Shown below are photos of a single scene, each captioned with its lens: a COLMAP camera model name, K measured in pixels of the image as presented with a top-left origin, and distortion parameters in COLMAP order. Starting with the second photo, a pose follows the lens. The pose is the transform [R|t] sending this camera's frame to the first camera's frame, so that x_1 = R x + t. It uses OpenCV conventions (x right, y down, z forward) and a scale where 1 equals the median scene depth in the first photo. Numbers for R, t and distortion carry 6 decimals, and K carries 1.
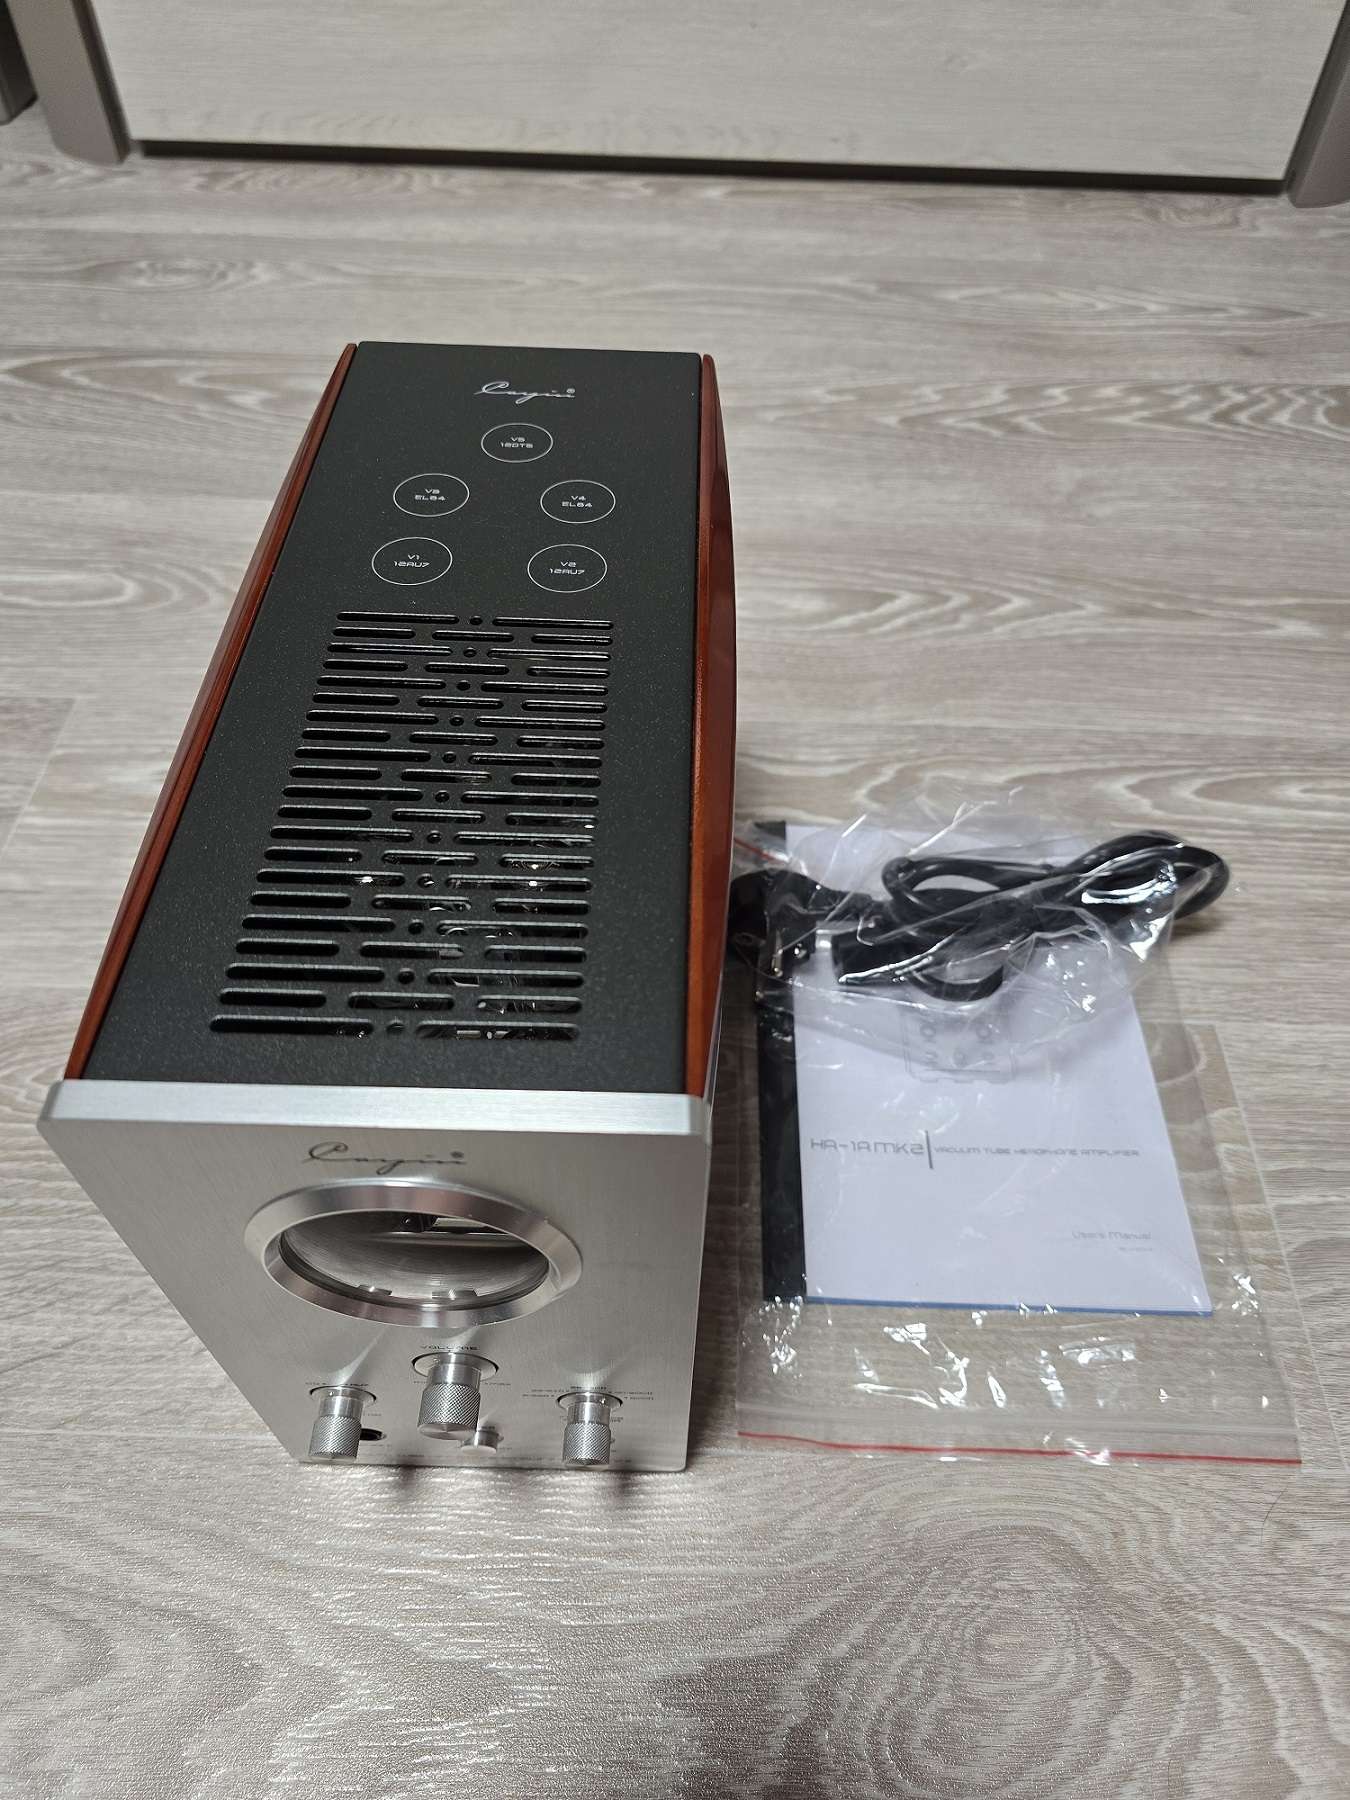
lens RADIAL K [[1206.0, 0, 674.8], [0, 1206.0, 900.0], [0, 0, 1]] dist [-0.032489, -0.005094]
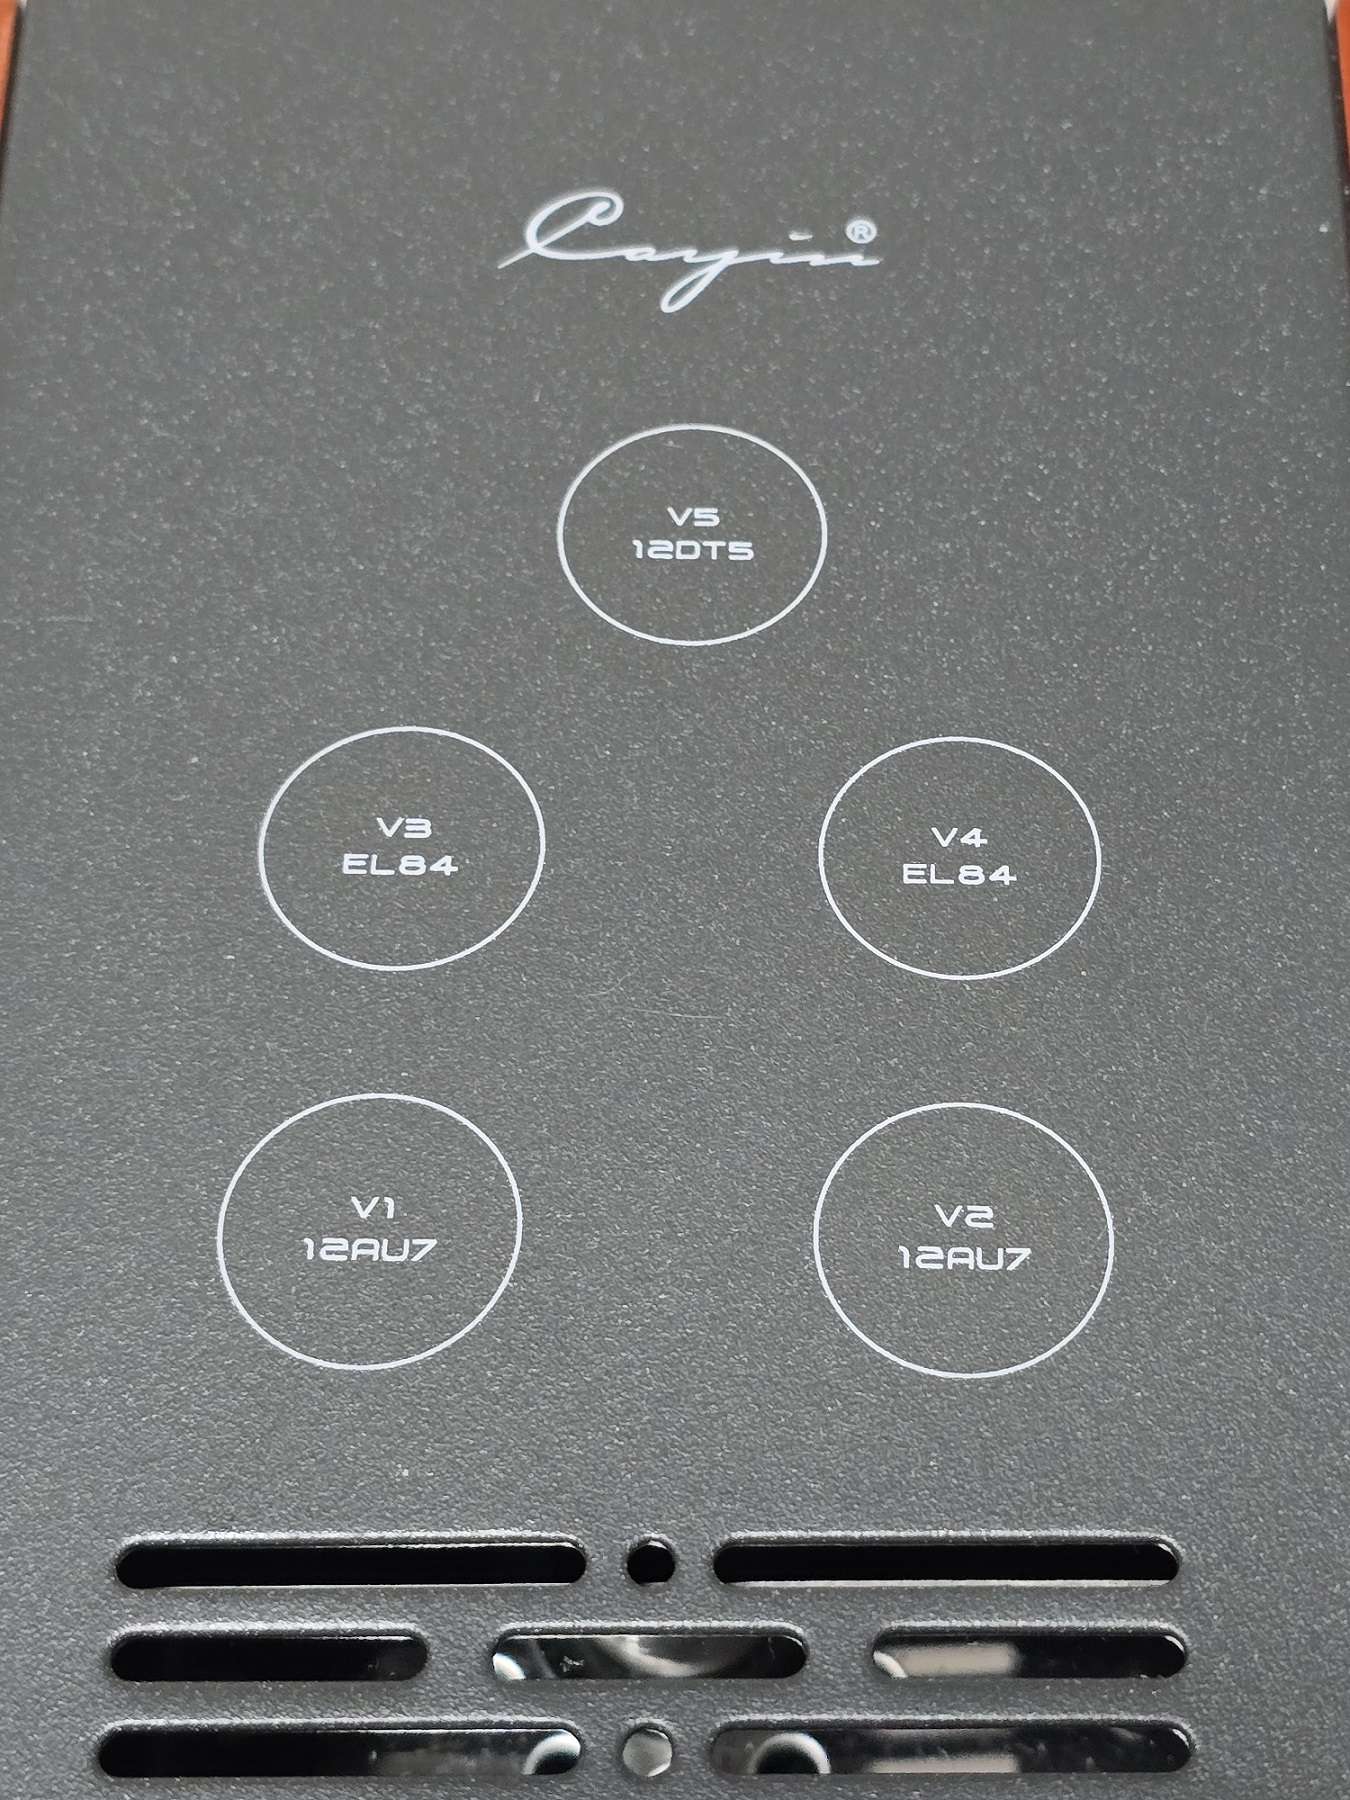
lens RADIAL K [[1206.0, 0, 672.0], [0, 1206.0, 899.6], [0, 0, 1]] dist [-0.032489, -0.005094]
pose [[0.999087, -0.033078, -0.027045, -0.136148], [0.041250, 0.911715, 0.408747, -0.430493], [0.011137, -0.409489, 0.912247, 0.750971]]
